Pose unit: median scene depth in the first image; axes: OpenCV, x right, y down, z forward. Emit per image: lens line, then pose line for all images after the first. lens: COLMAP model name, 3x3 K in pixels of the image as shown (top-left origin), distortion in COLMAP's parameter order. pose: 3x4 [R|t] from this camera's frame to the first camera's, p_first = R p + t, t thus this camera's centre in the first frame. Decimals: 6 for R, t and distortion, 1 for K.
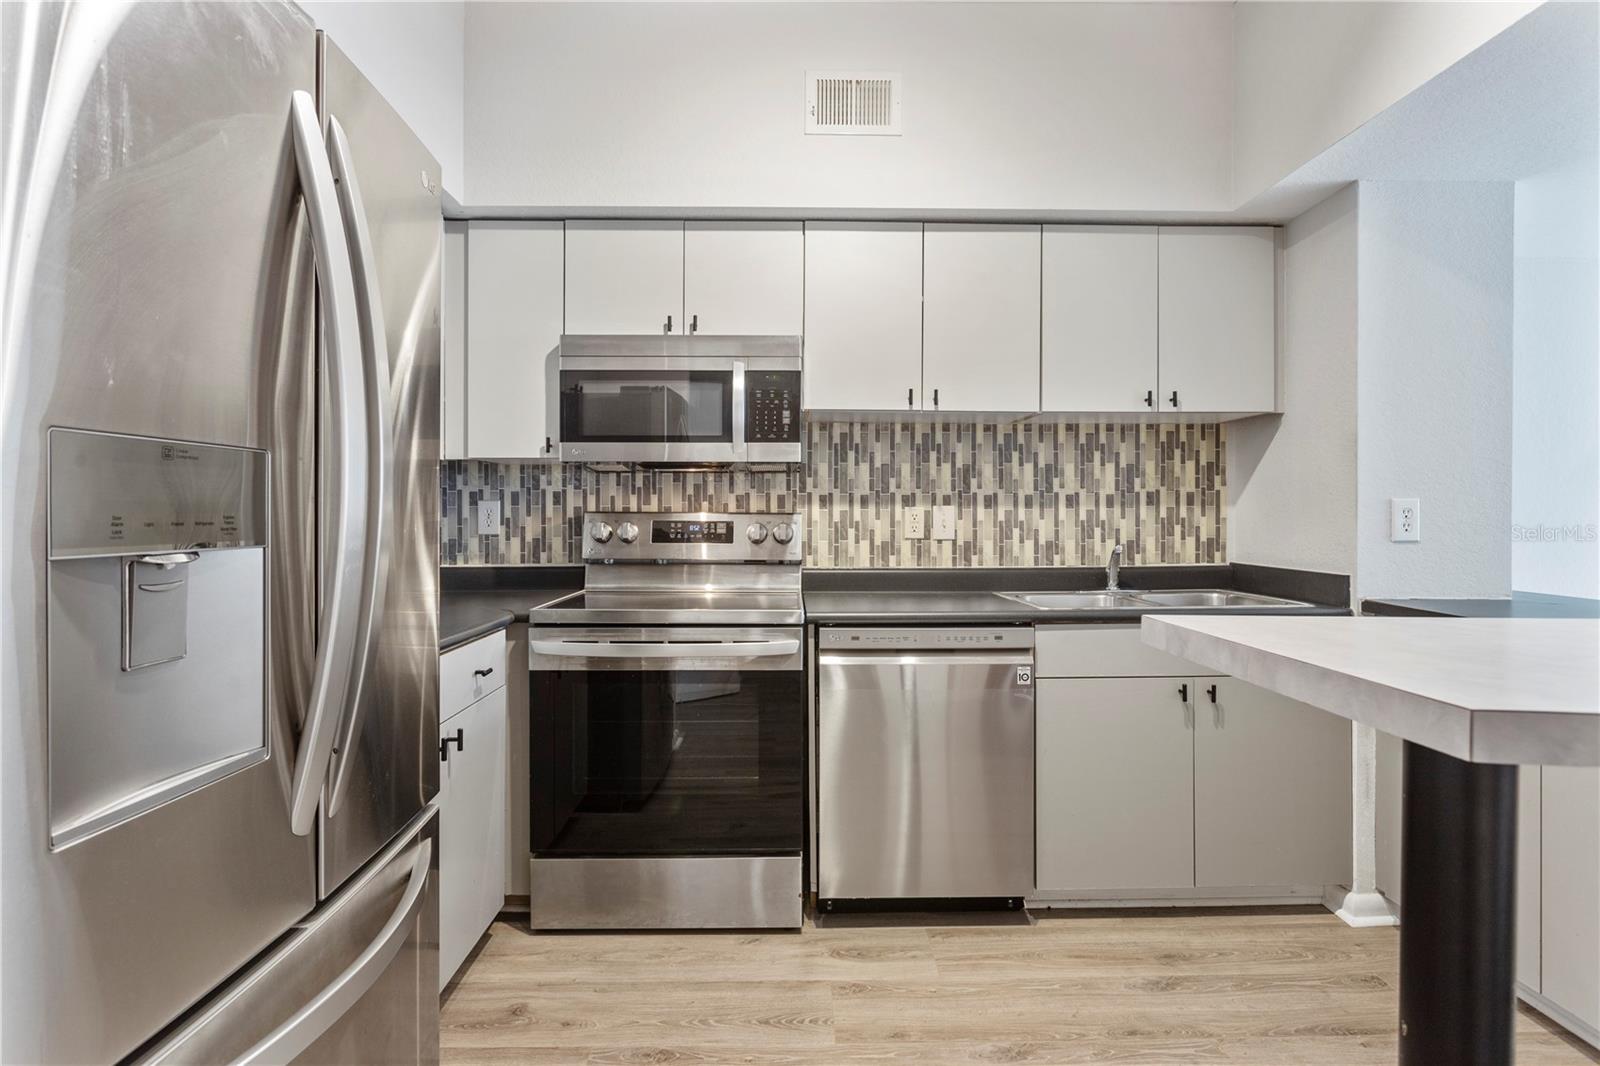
lens RADIAL K [[798.3, 0, 804.5], [0, 798.3, 517.1], [0, 0, 1]] dist [-0.008776, 0.002122]
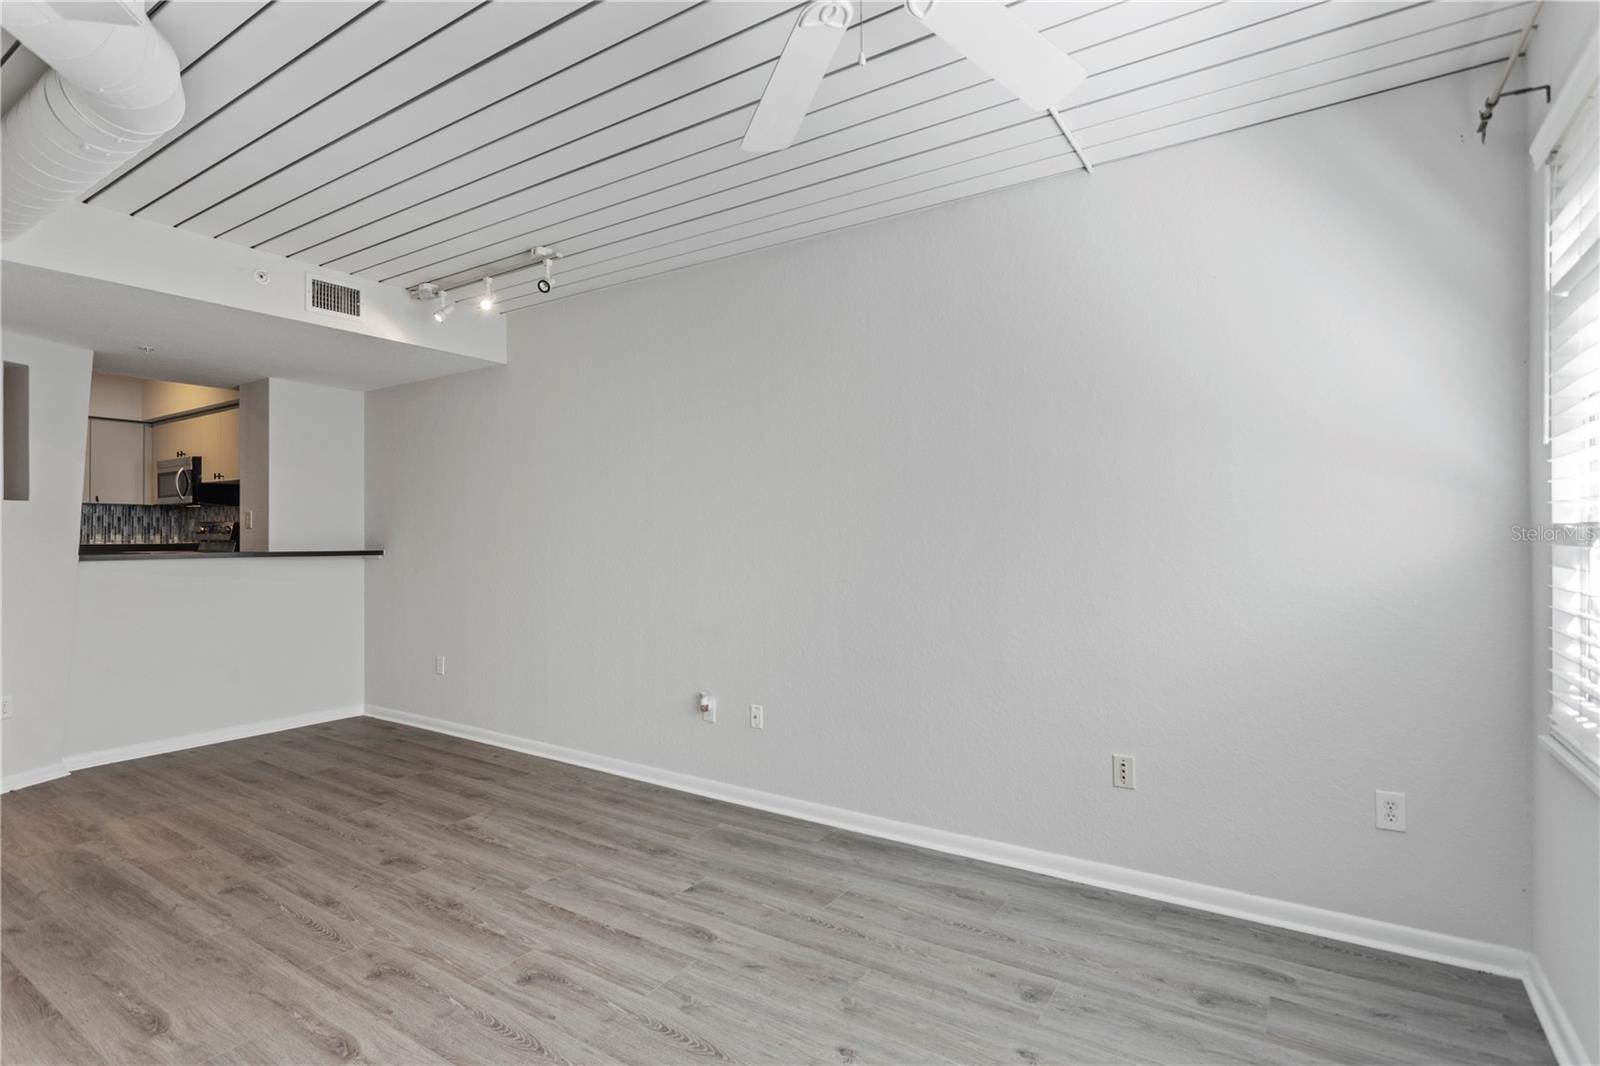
lens RADIAL K [[793.6, 0, 801.4], [0, 793.6, 522.5], [0, 0, 1]] dist [-0.007788, 0.003130]
pose [[0.822979, -0.016089, -0.567844, 2.816086], [0.004212, 0.999744, -0.022221, 0.059457], [0.568057, 0.015896, 0.822836, -0.032716]]
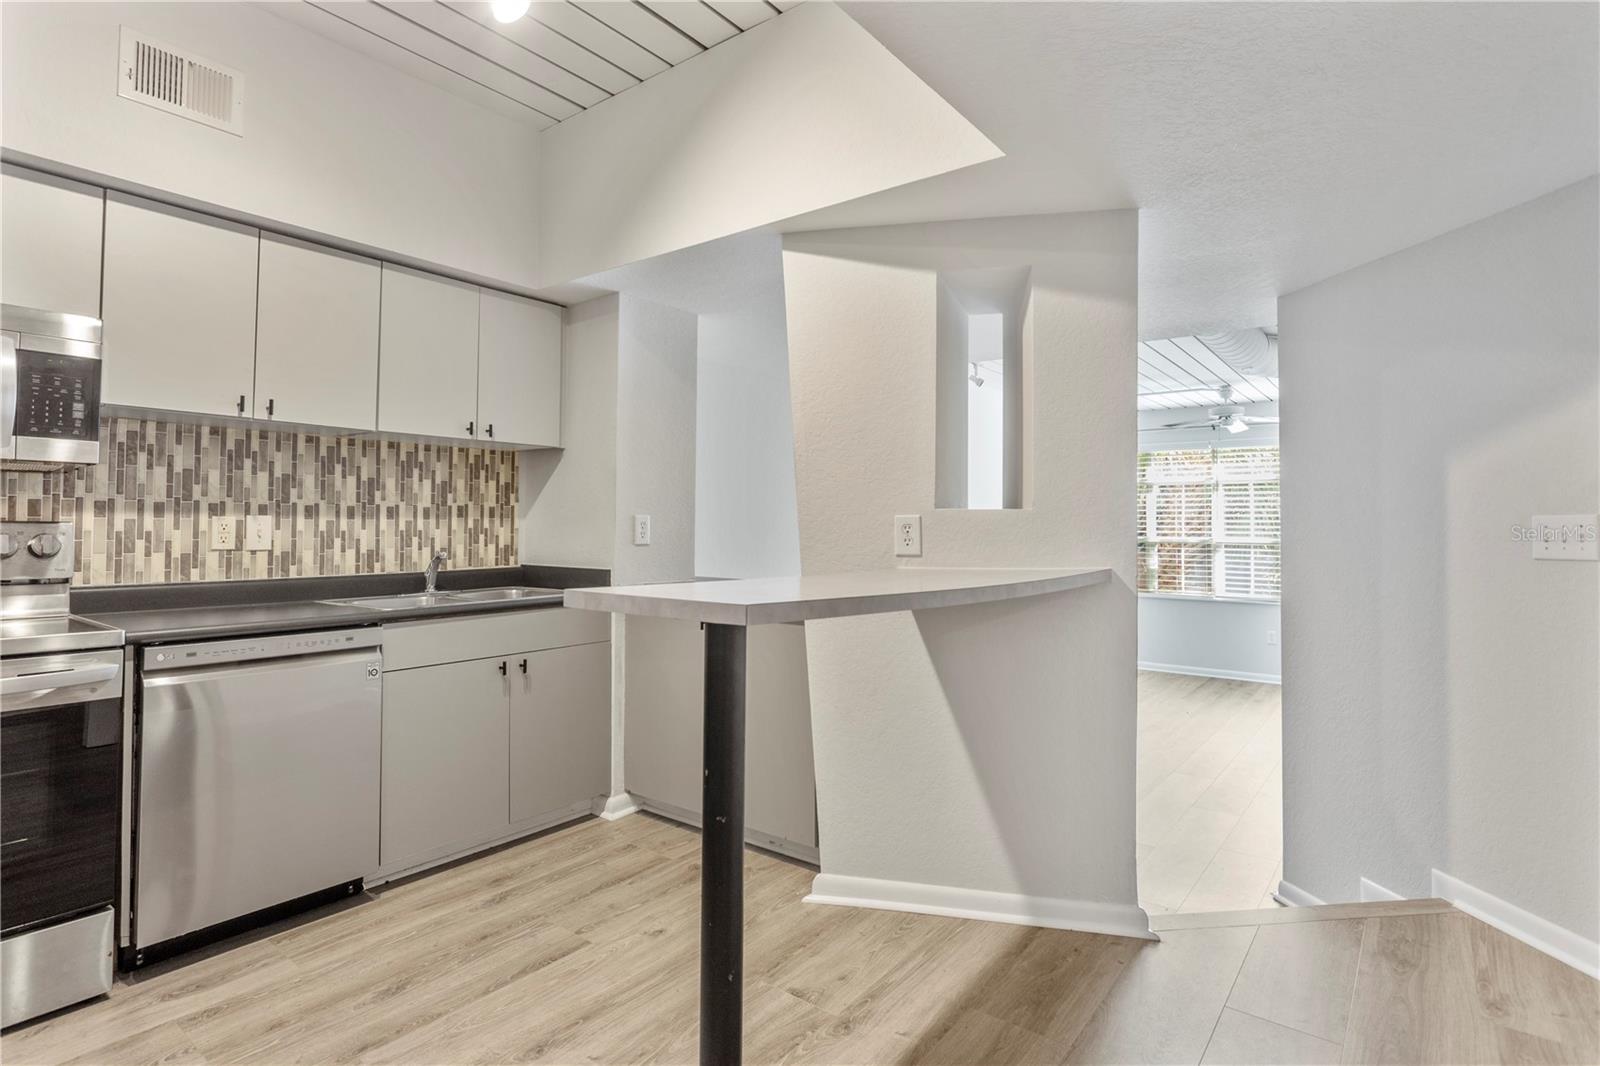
lens RADIAL K [[818.3, 0, 790.3], [0, 818.3, 503.6], [0, 0, 1]] dist [-0.003328, 0.001772]
pose [[0.634013, 0.024902, 0.772922, -0.186208], [-0.002626, 0.999545, -0.030050, -0.000298], [-0.773318, 0.017022, 0.633790, -0.130070]]
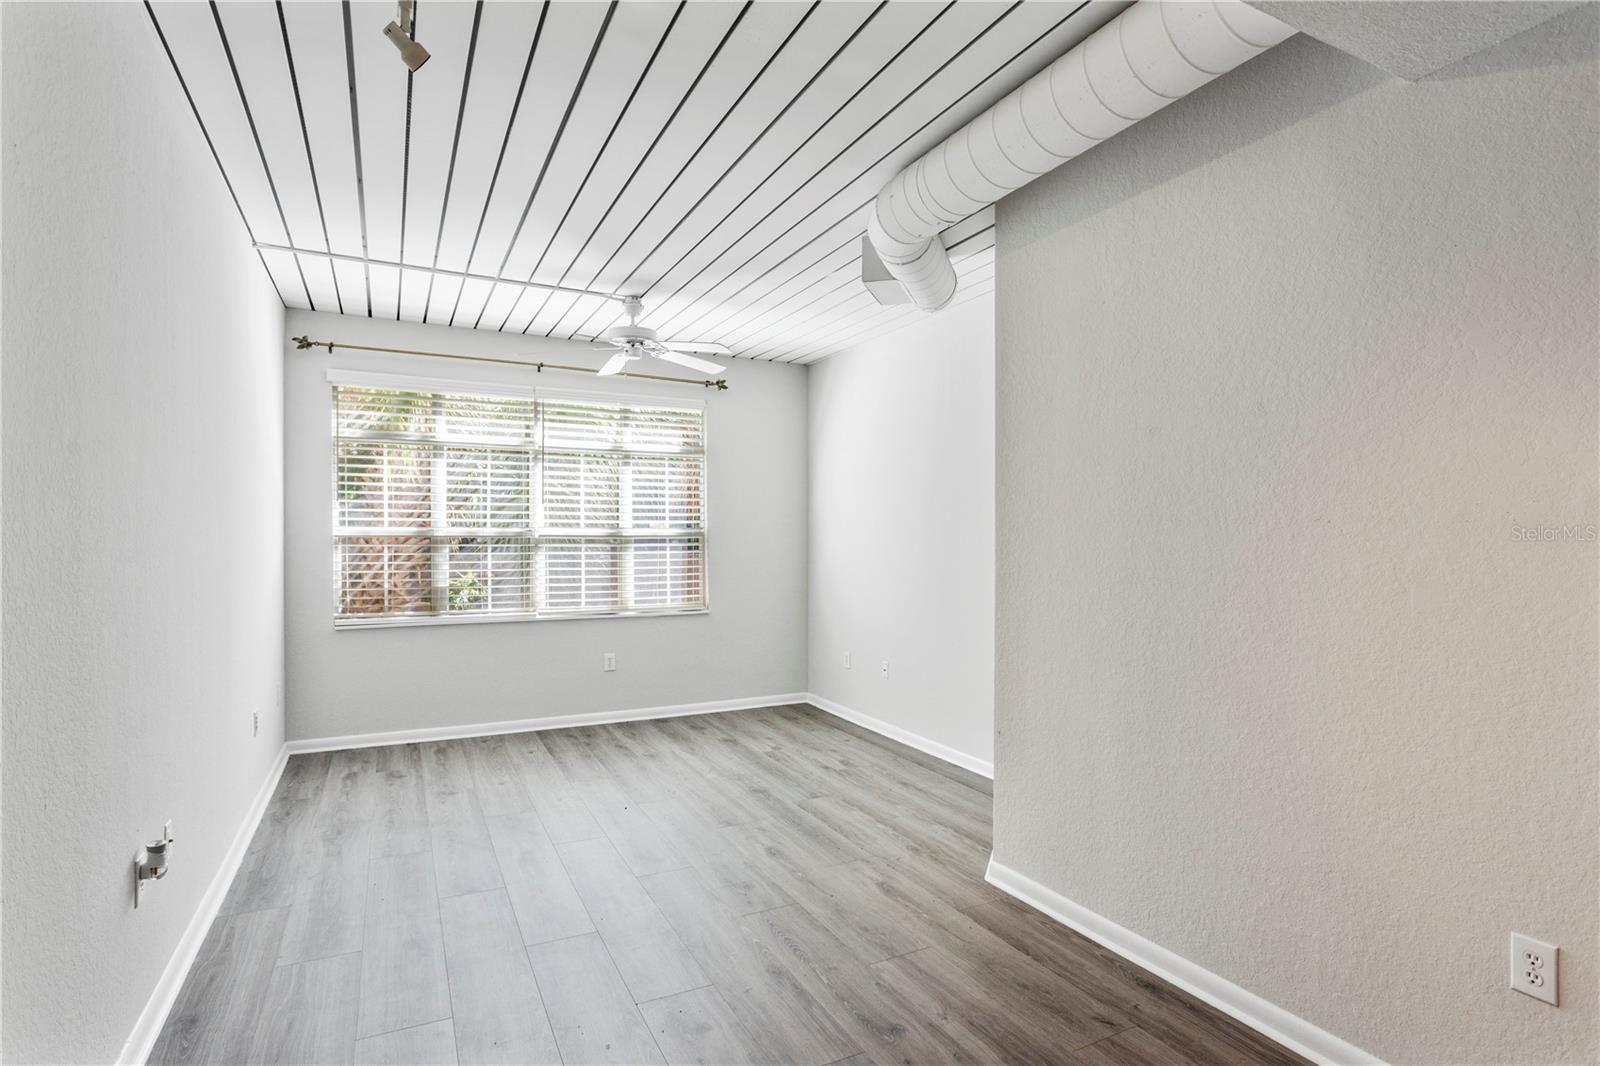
lens RADIAL K [[808.7, 0, 801.0], [0, 808.7, 536.6], [0, 0, 1]] dist [-0.007850, 0.000674]
pose [[-0.431584, -0.001766, 0.902071, 0.952647], [0.000141, 0.999998, 0.002025, 0.044662], [-0.902073, 0.001001, -0.431583, 0.811884]]
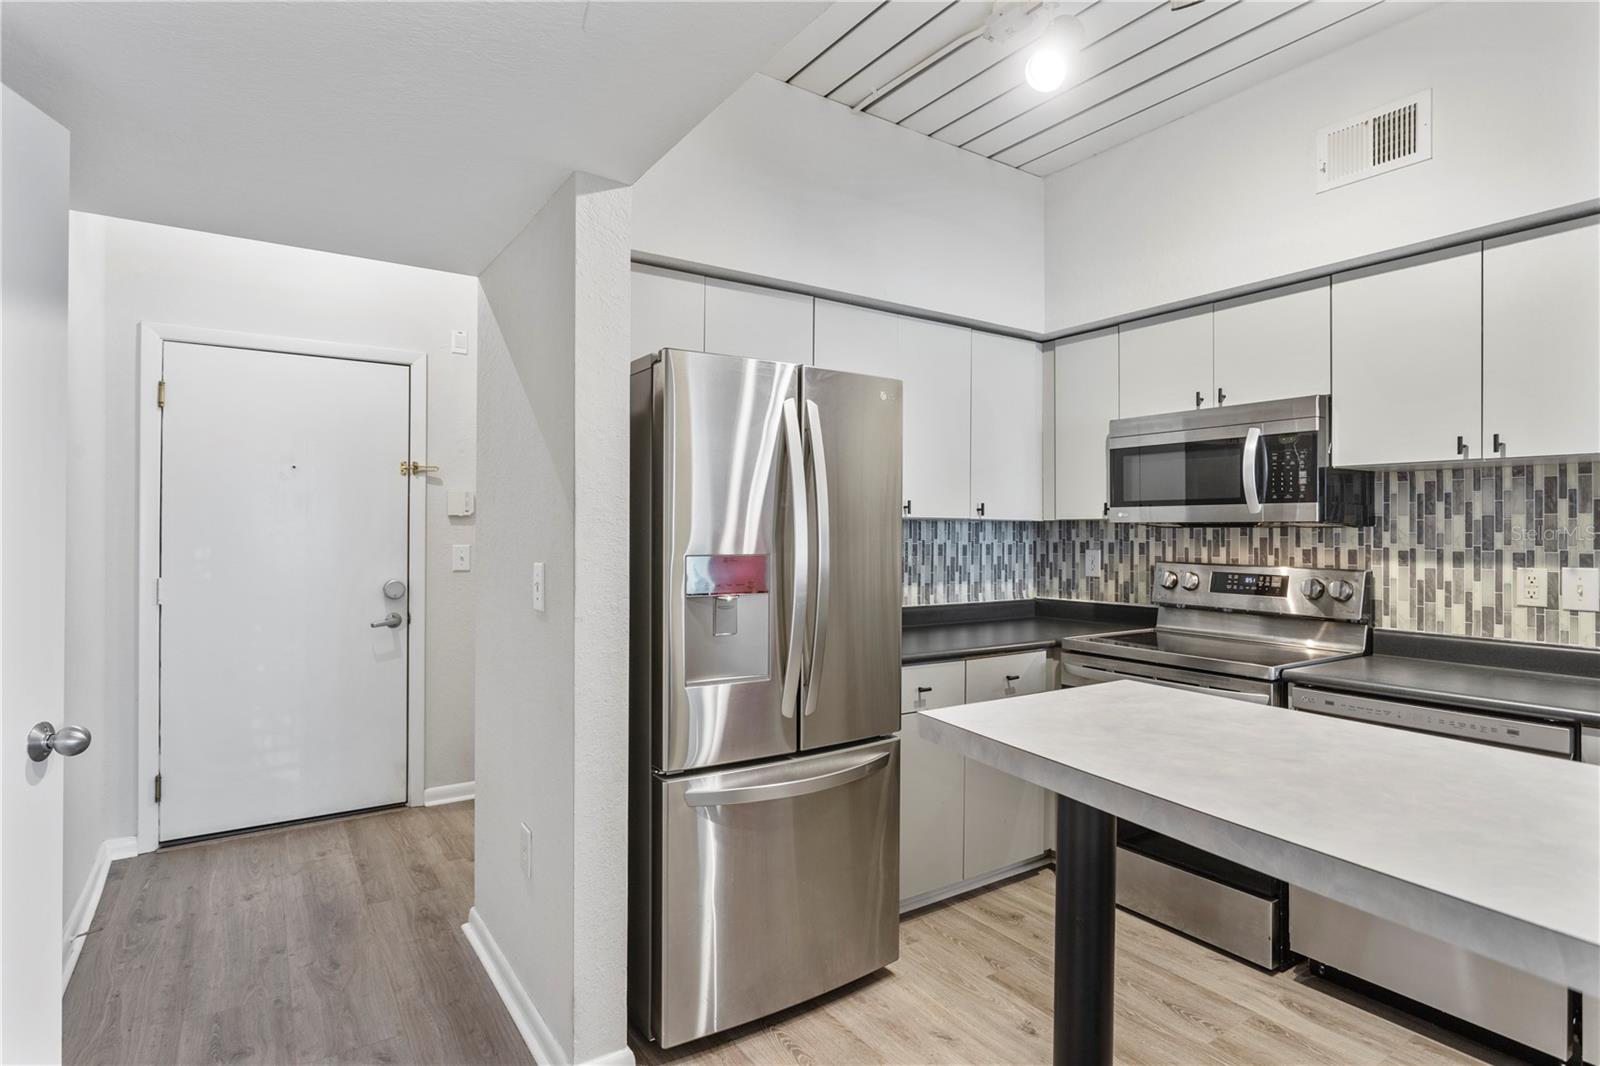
lens RADIAL K [[824.4, 0, 799.6], [0, 824.4, 526.9], [0, 0, 1]] dist [-0.003807, -0.000668]
pose [[0.541155, -0.002997, -0.840918, 0.443243], [-0.006391, 0.999950, -0.007677, -0.043679], [0.840899, 0.009529, 0.541109, -0.088820]]
